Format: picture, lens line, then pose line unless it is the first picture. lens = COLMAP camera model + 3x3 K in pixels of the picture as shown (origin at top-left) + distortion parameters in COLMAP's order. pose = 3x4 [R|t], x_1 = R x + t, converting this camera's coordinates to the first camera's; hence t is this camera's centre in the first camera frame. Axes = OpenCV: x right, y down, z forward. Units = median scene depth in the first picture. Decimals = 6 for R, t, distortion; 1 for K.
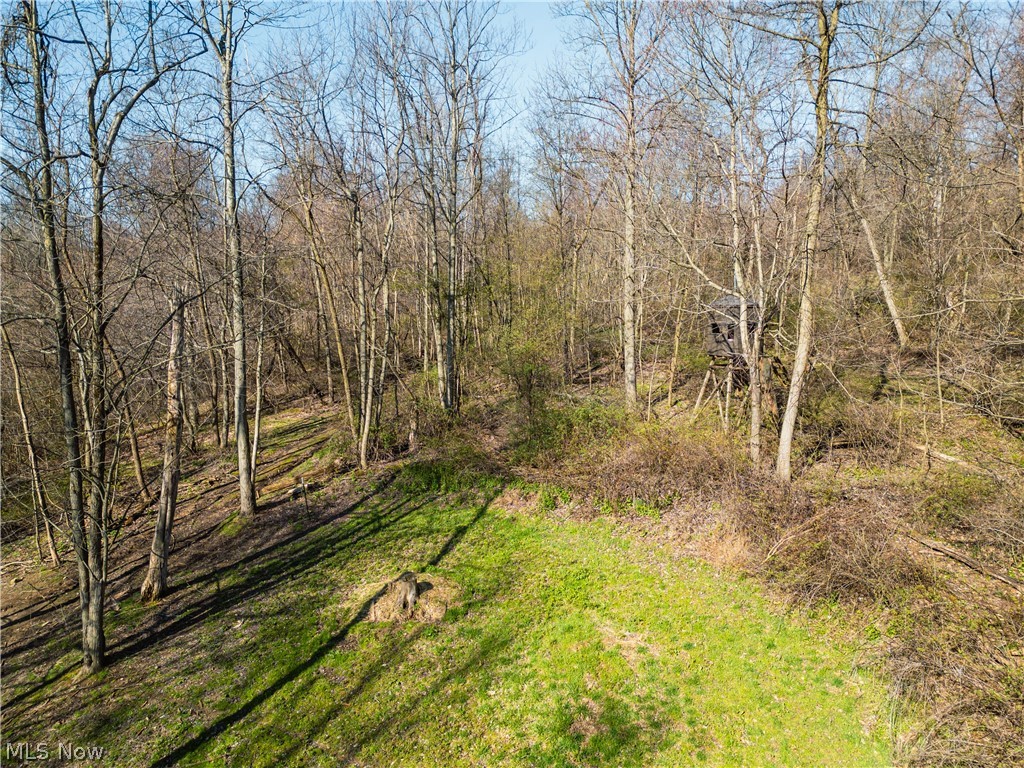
lens RADIAL K [[715.6, 0, 512.0], [0, 715.6, 384.0], [0, 0, 1]] dist [0.002317, -0.002340]
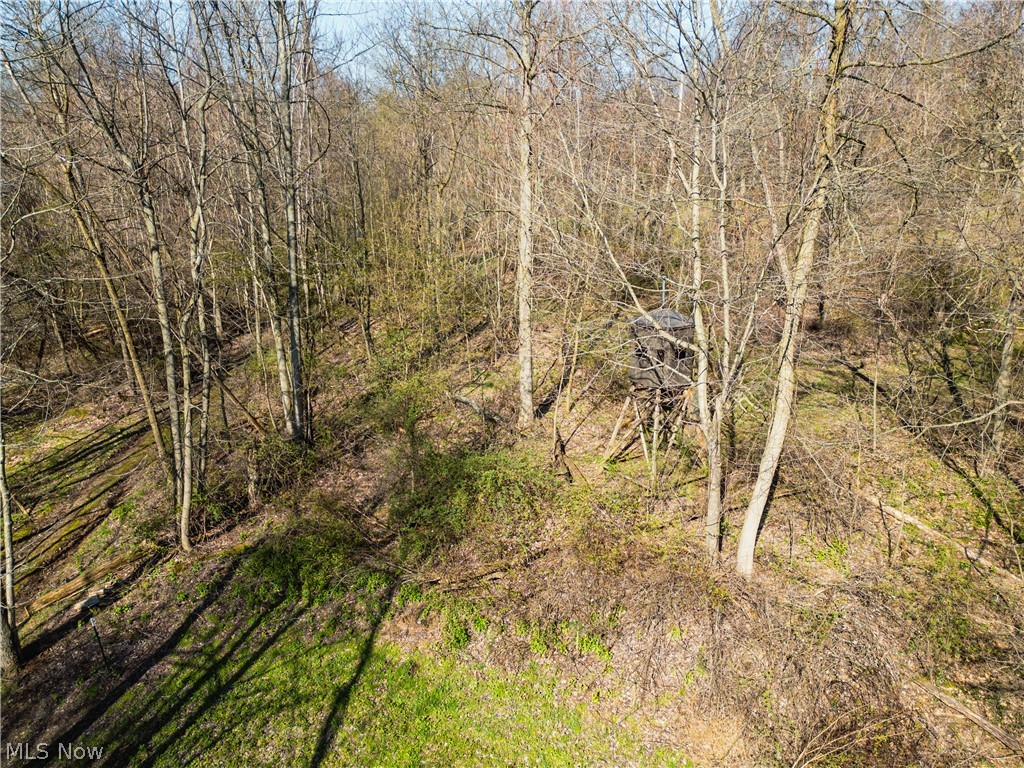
lens RADIAL K [[723.0, 0, 532.9], [0, 723.0, 383.6], [0, 0, 1]] dist [-0.001531, -0.007009]
pose [[0.969183, -0.047894, 0.241640, -0.038991], [0.011435, 0.988608, 0.150079, -0.182178], [-0.246075, -0.142691, 0.958690, 0.260723]]
